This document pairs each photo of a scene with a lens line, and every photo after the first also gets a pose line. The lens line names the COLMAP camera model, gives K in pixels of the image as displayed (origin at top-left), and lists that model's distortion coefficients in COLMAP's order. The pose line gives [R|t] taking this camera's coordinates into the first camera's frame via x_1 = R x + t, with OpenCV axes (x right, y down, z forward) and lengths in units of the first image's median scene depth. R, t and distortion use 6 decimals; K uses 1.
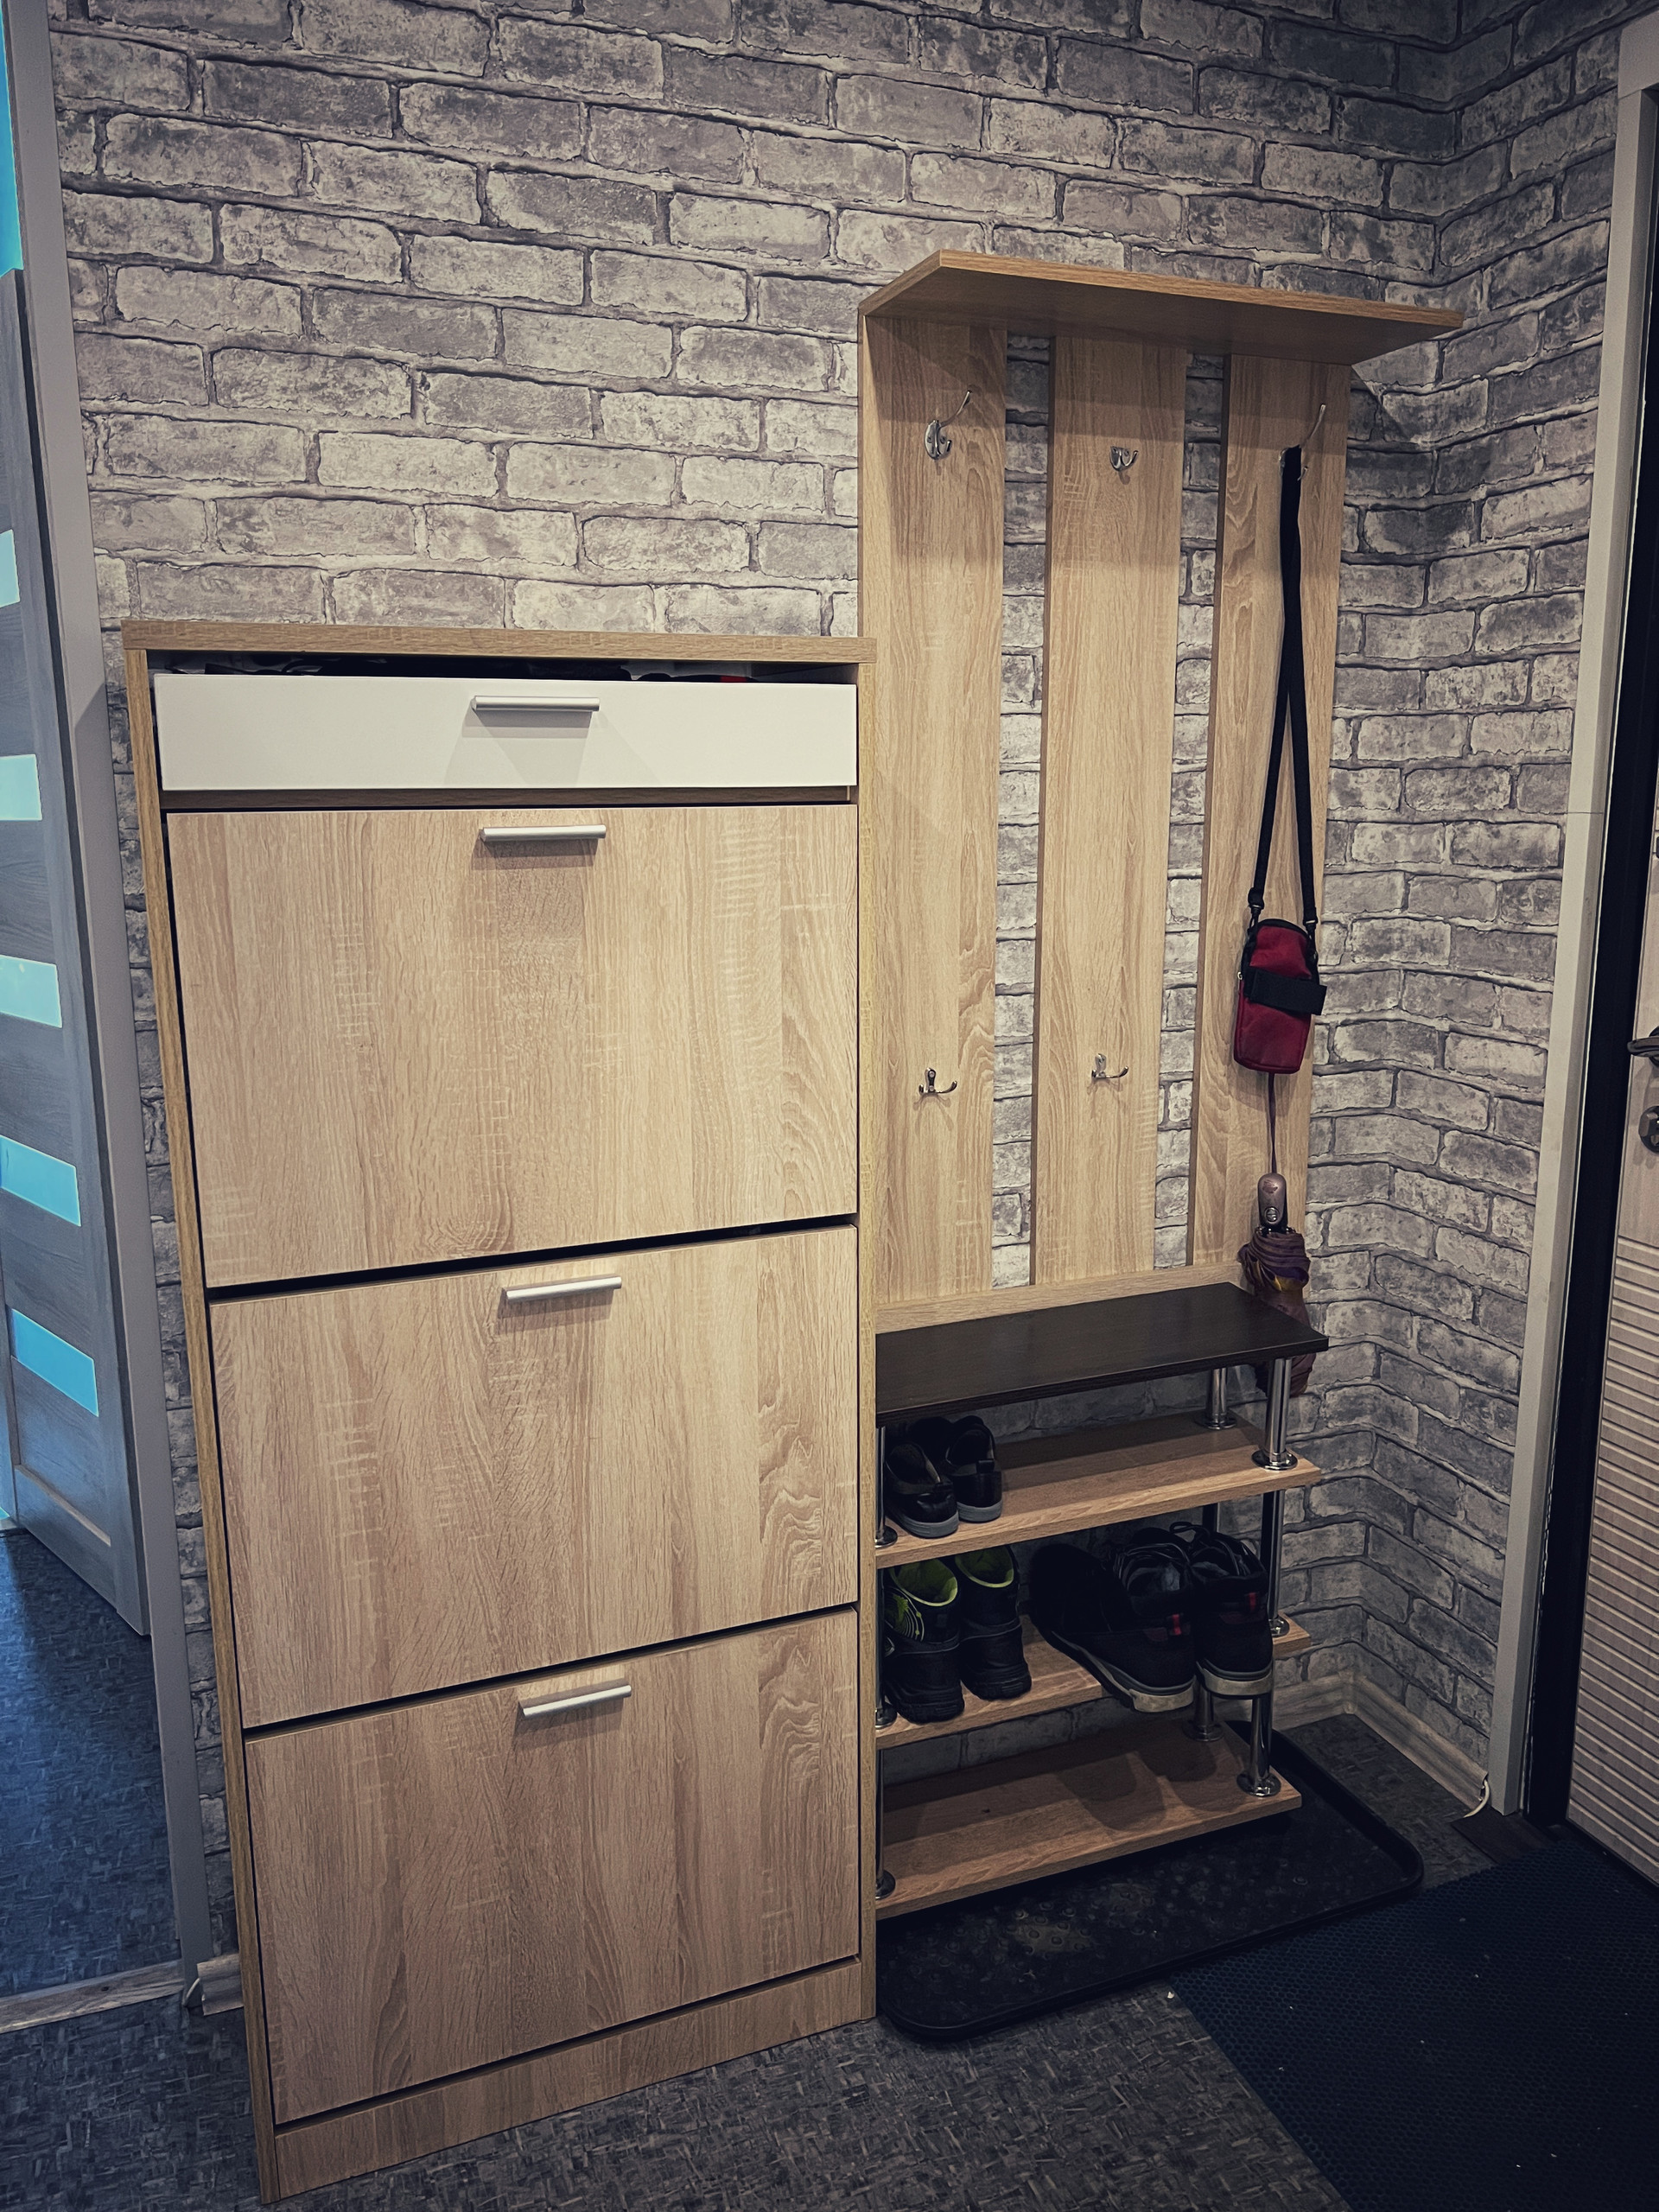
lens RADIAL K [[1650.5, 0, 830.3], [0, 1650.5, 1116.6], [0, 0, 1]] dist [0.026346, -0.035383]
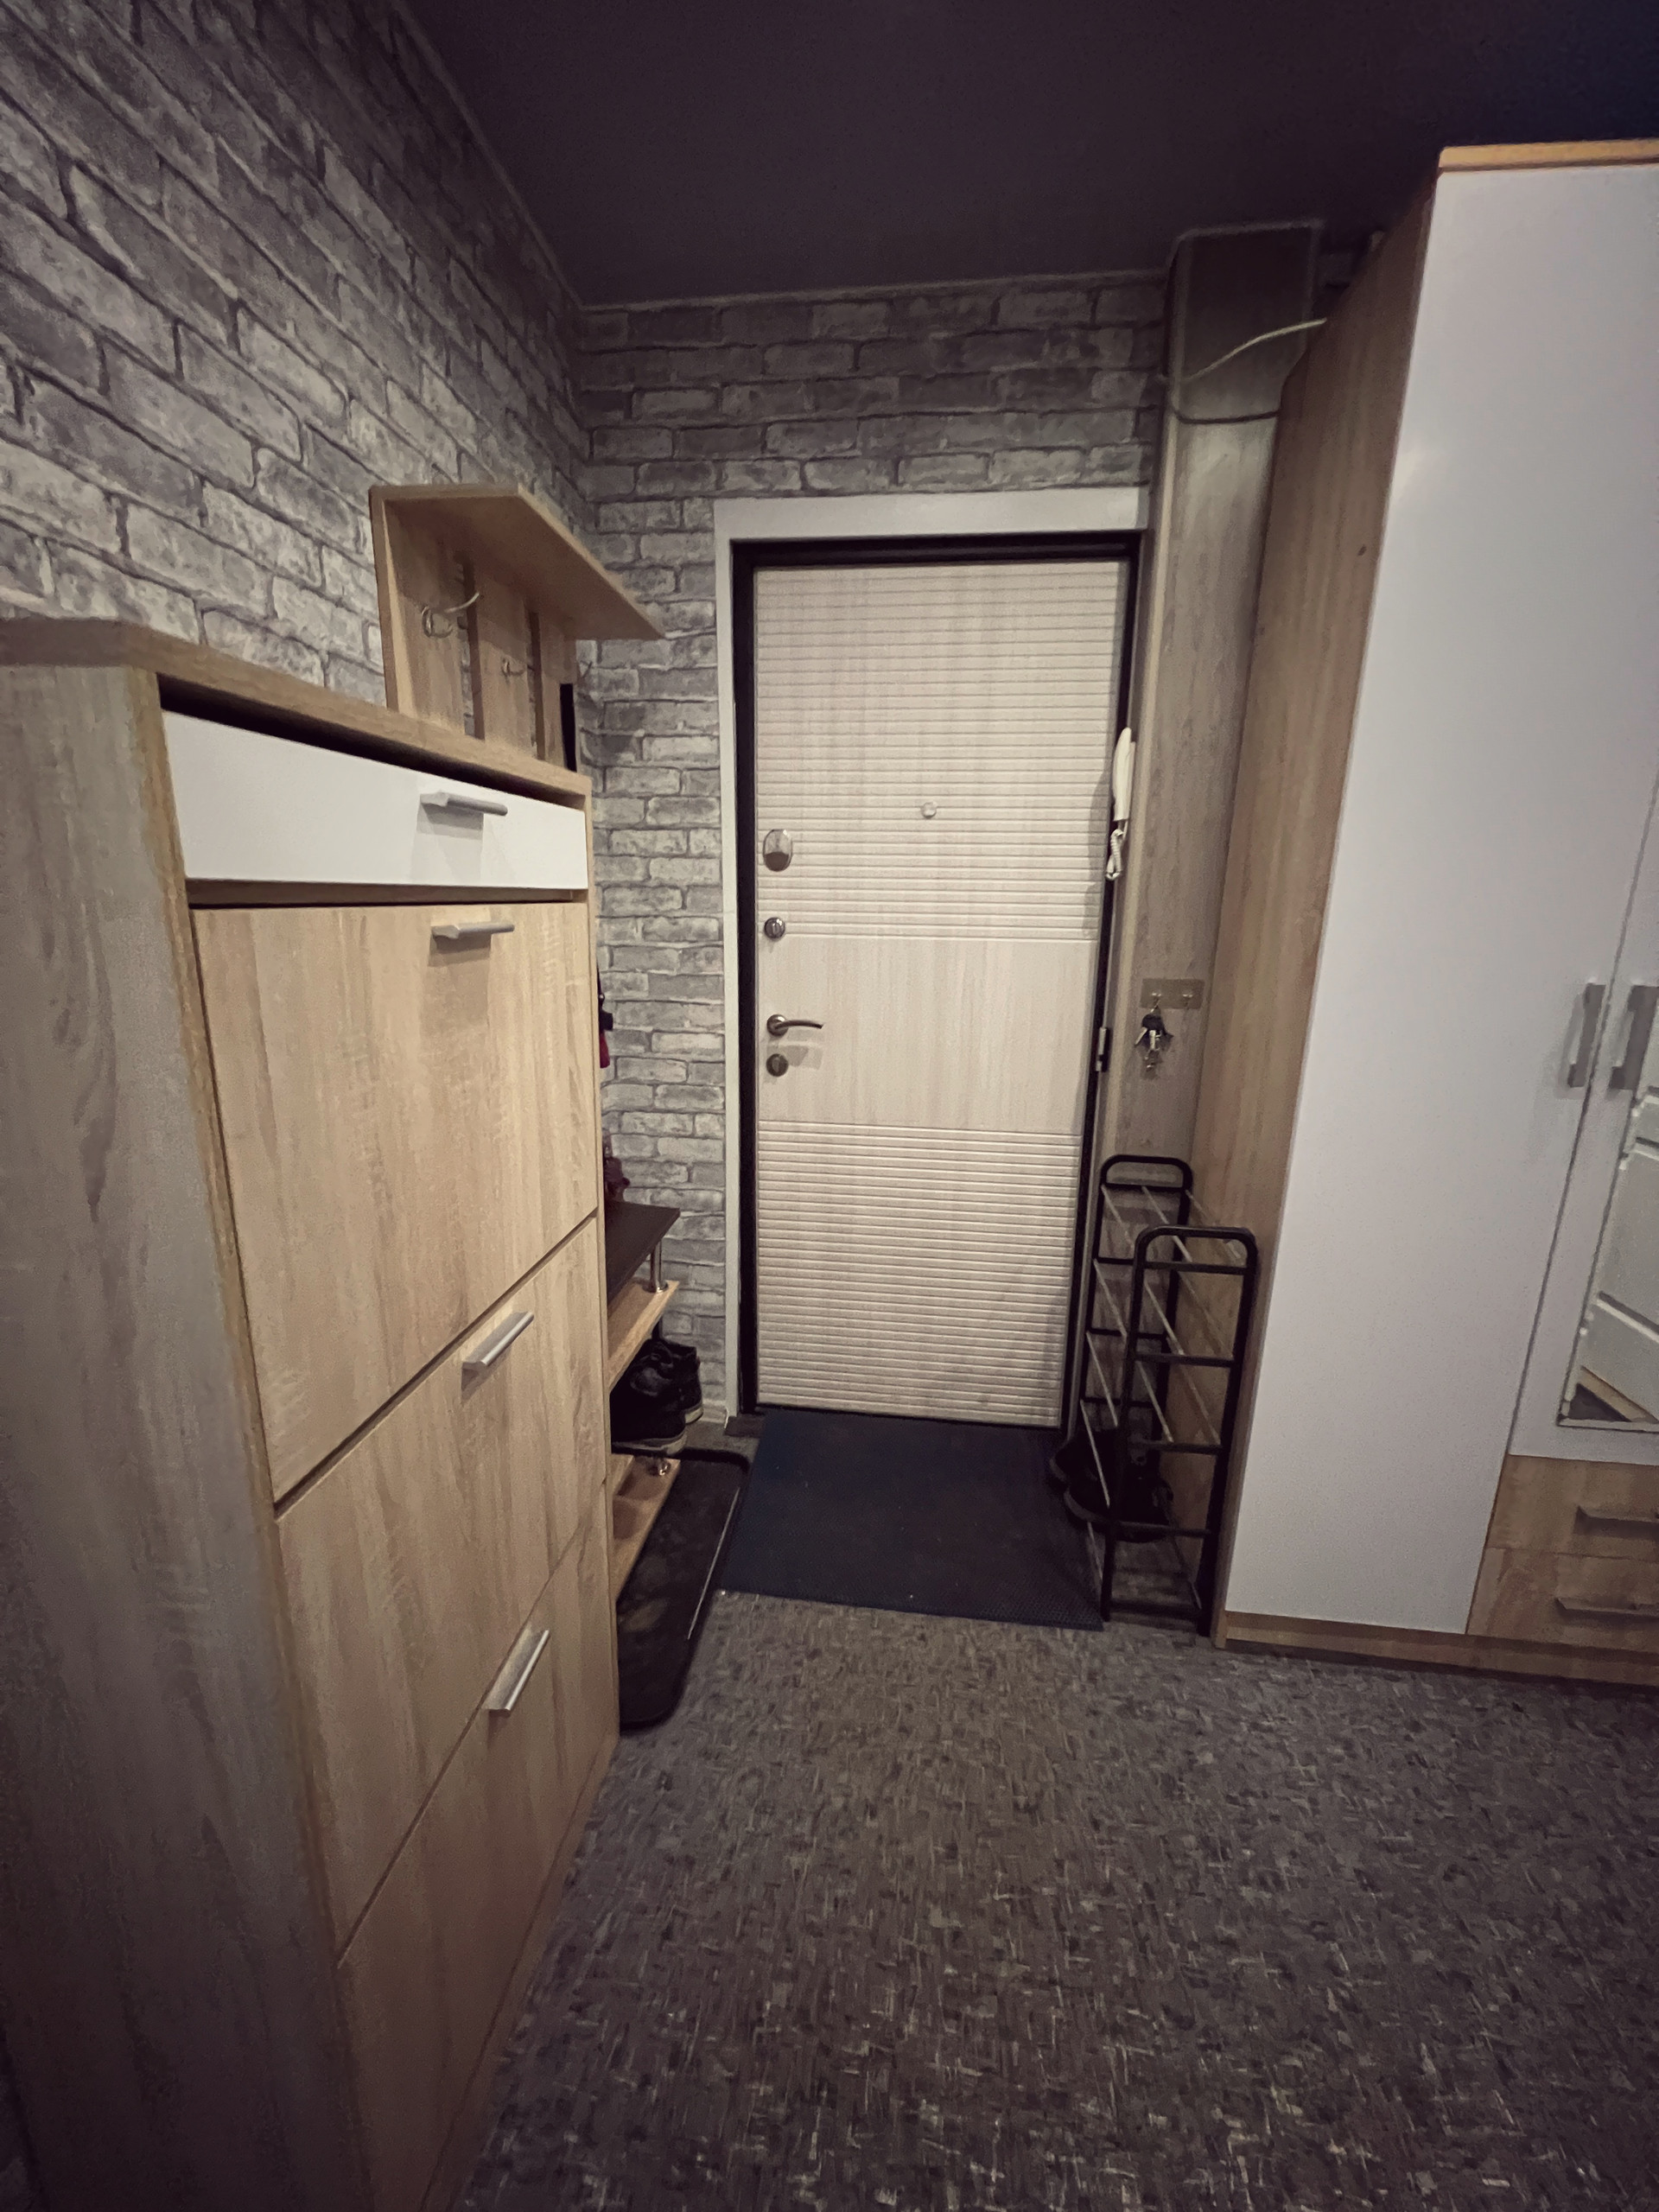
lens RADIAL K [[877.1, 0, 833.4], [0, 877.1, 1107.8], [0, 0, 1]] dist [-0.005802, 0.000703]
pose [[0.467767, -0.190201, 0.863144, -0.481422], [0.155789, 0.979024, 0.131309, -0.081590], [-0.870014, 0.073047, 0.487587, 0.448643]]
